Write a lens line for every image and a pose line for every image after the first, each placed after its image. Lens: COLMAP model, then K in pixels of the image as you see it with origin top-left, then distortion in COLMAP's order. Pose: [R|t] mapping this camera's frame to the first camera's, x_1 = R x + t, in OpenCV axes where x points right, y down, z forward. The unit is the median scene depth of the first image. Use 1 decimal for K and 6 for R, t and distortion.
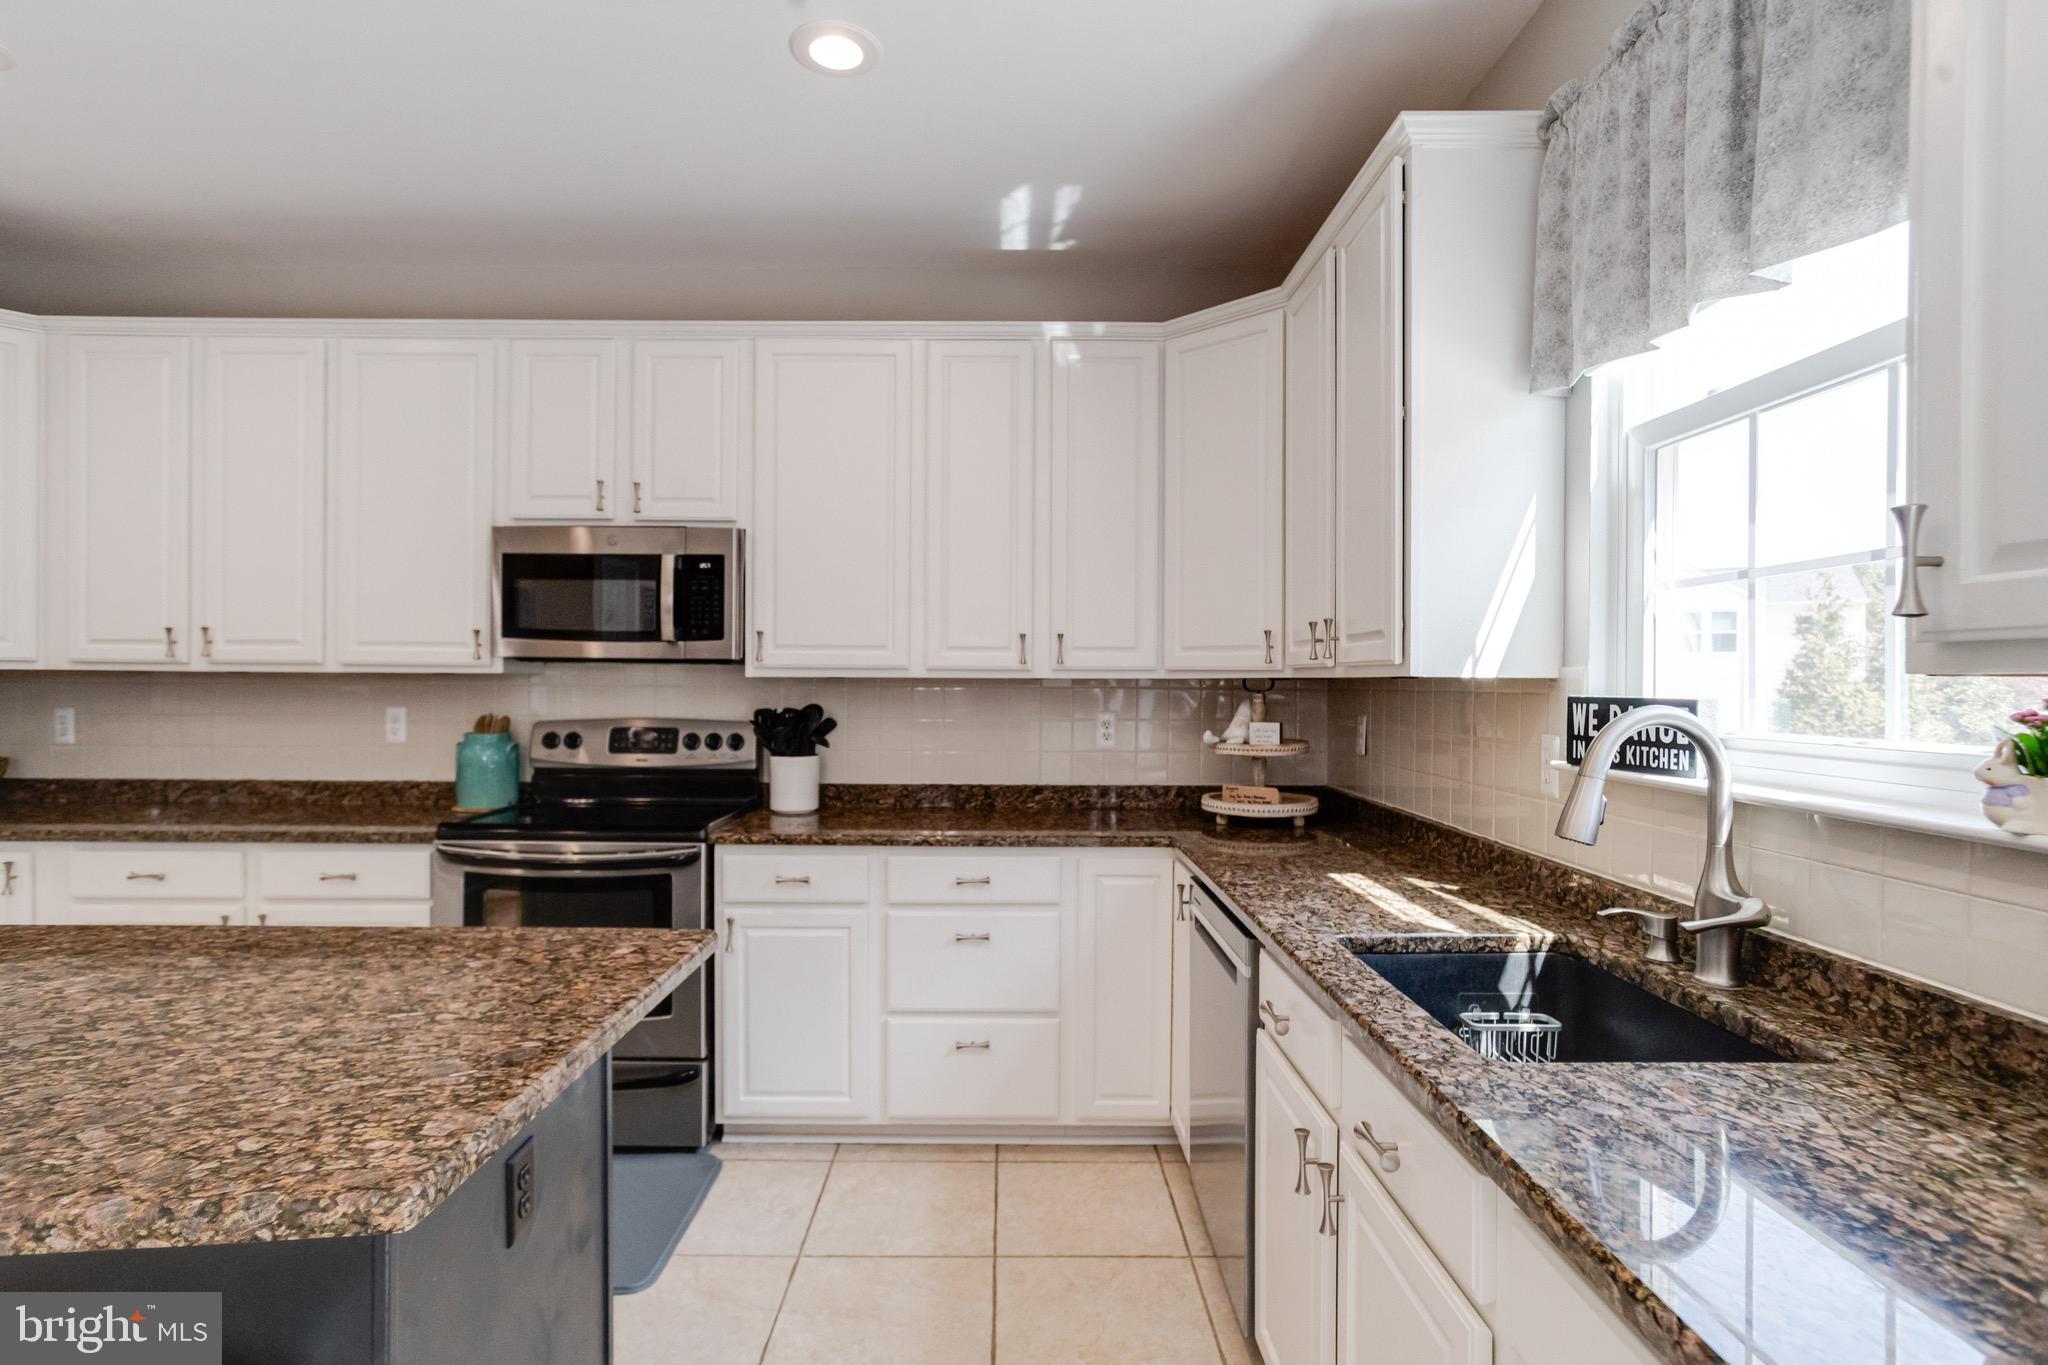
lens RADIAL K [[997.0, 0, 1012.0], [0, 997.0, 684.0], [0, 0, 1]] dist [-0.031046, 0.018826]
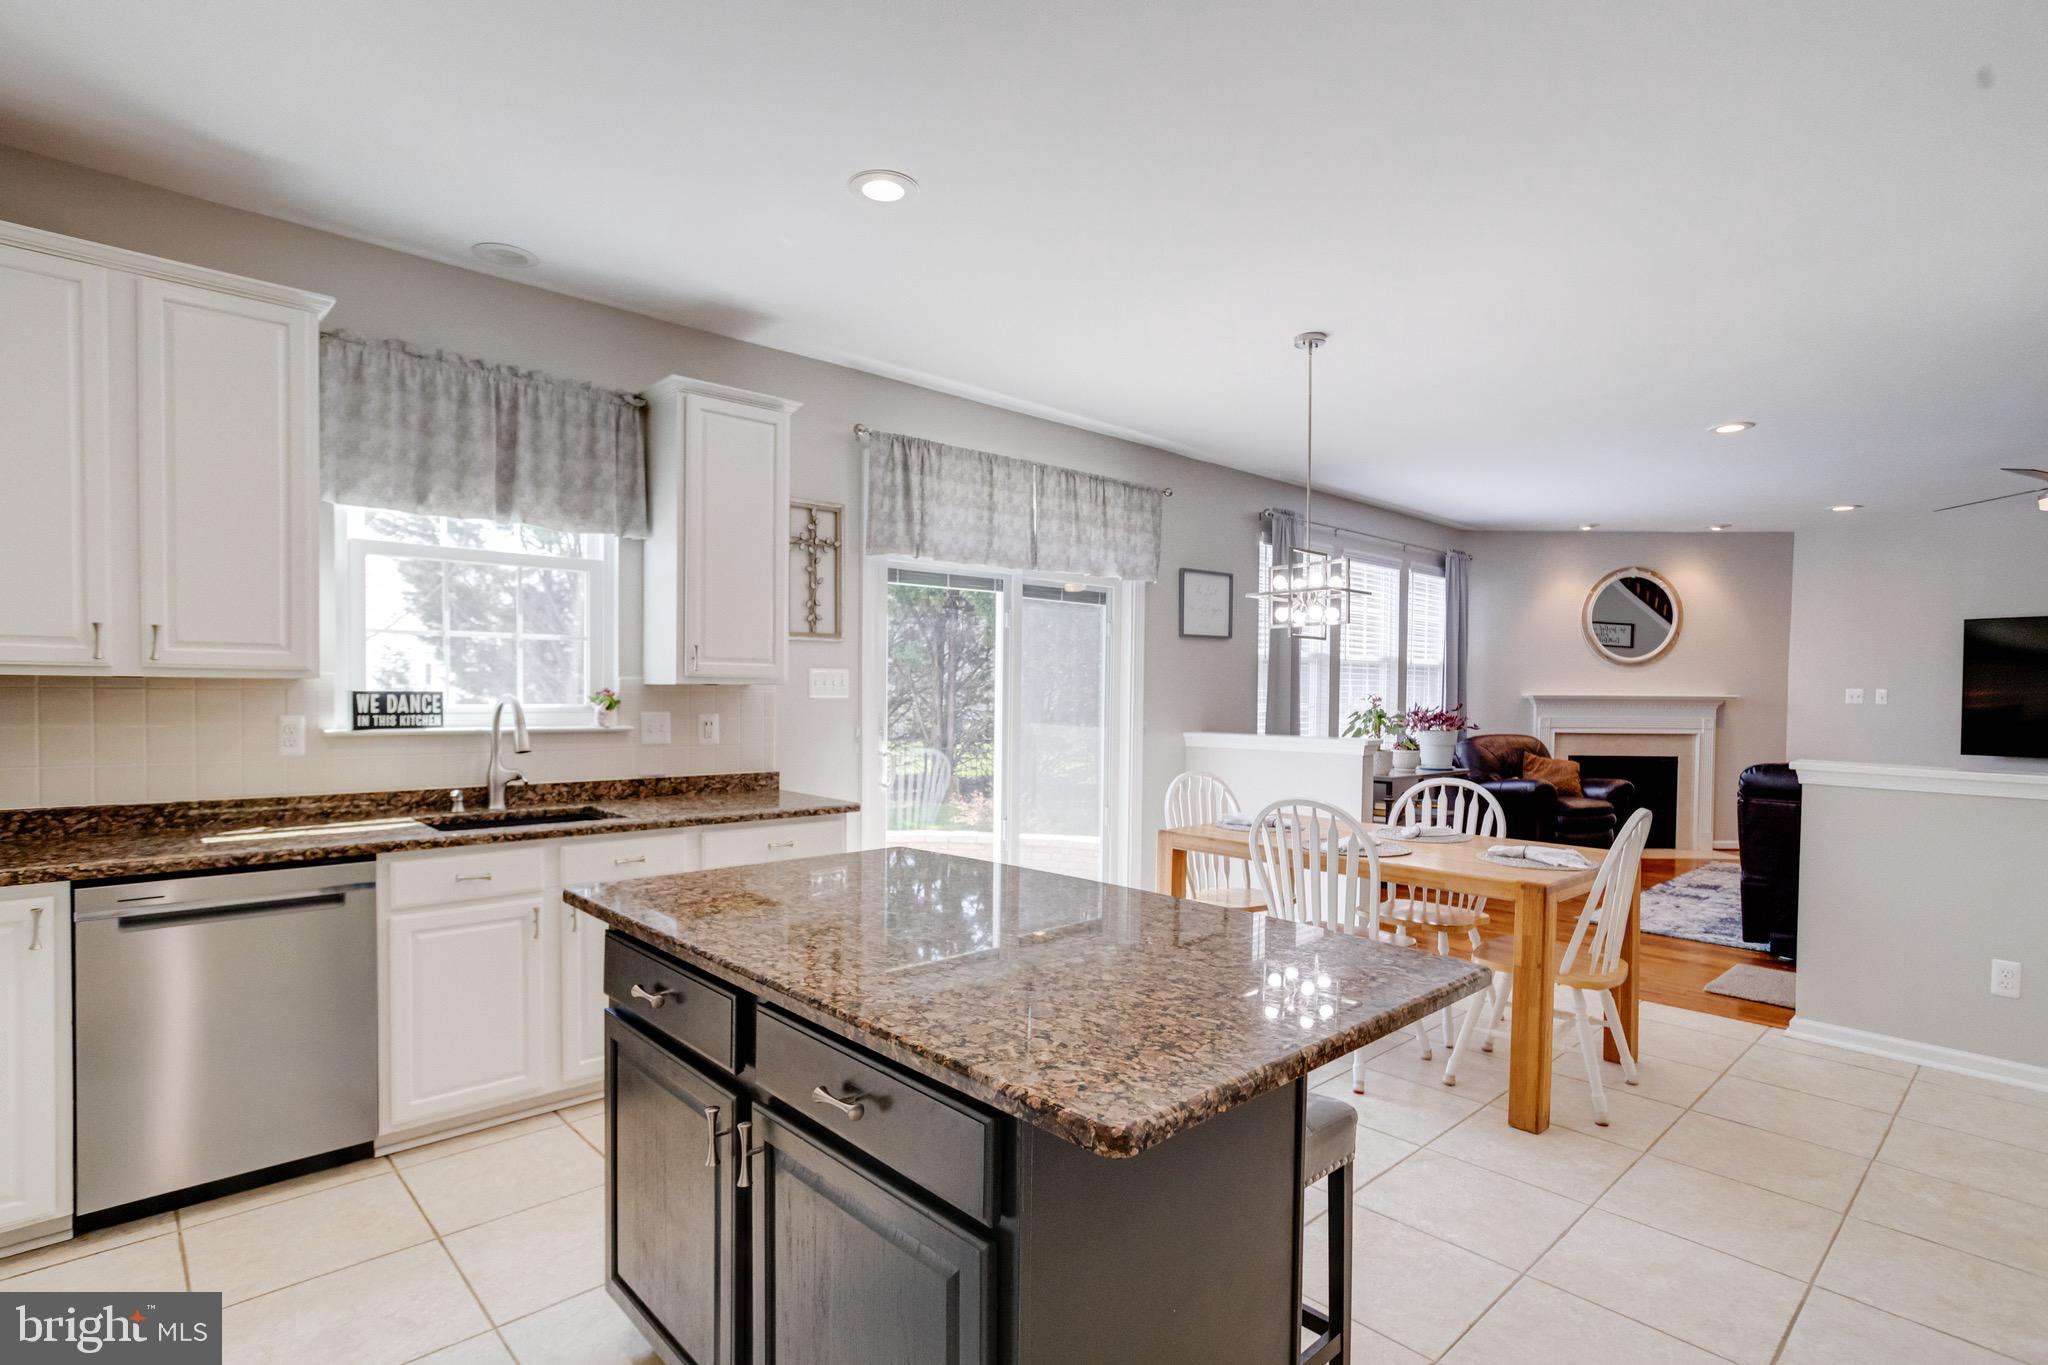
lens RADIAL K [[997.0, 0, 1014.5], [0, 997.0, 709.2], [0, 0, 1]] dist [-0.031046, 0.018826]
pose [[-0.663362, -0.030610, 0.747673, -0.940798], [-0.013715, 0.999493, 0.028751, -0.012858], [-0.748173, 0.008819, -0.663445, 0.813409]]
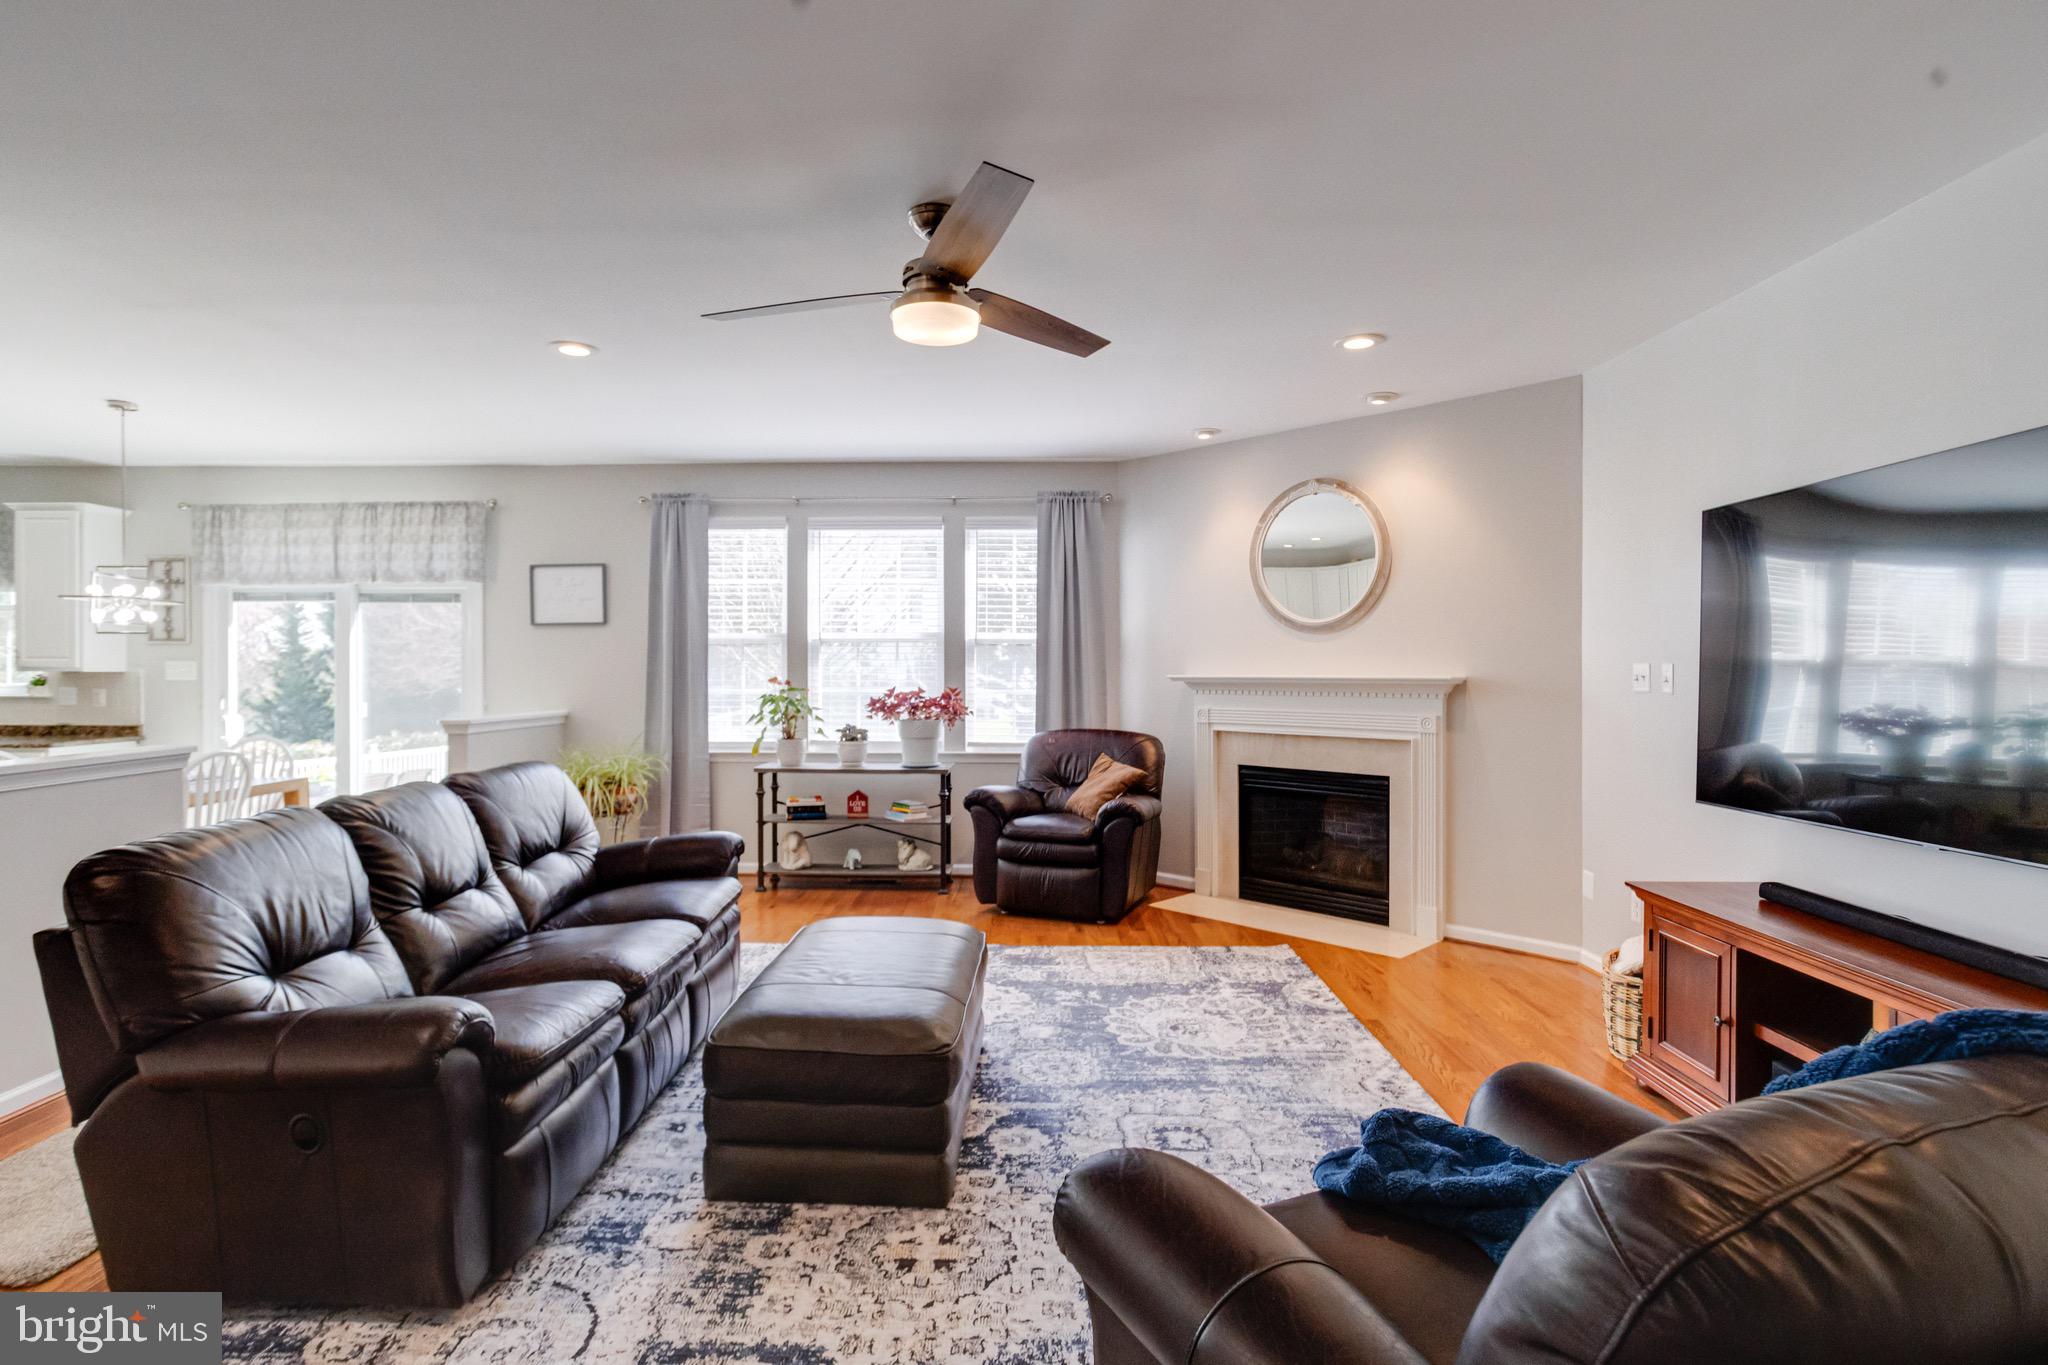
lens RADIAL K [[997.0, 0, 1005.5], [0, 997.0, 666.2], [0, 0, 1]] dist [-0.031046, 0.018826]
pose [[0.026368, -0.005404, 0.999638, -1.909727], [0.000574, 0.999985, 0.005391, -0.026331], [-0.999652, 0.000432, 0.026371, -2.013102]]
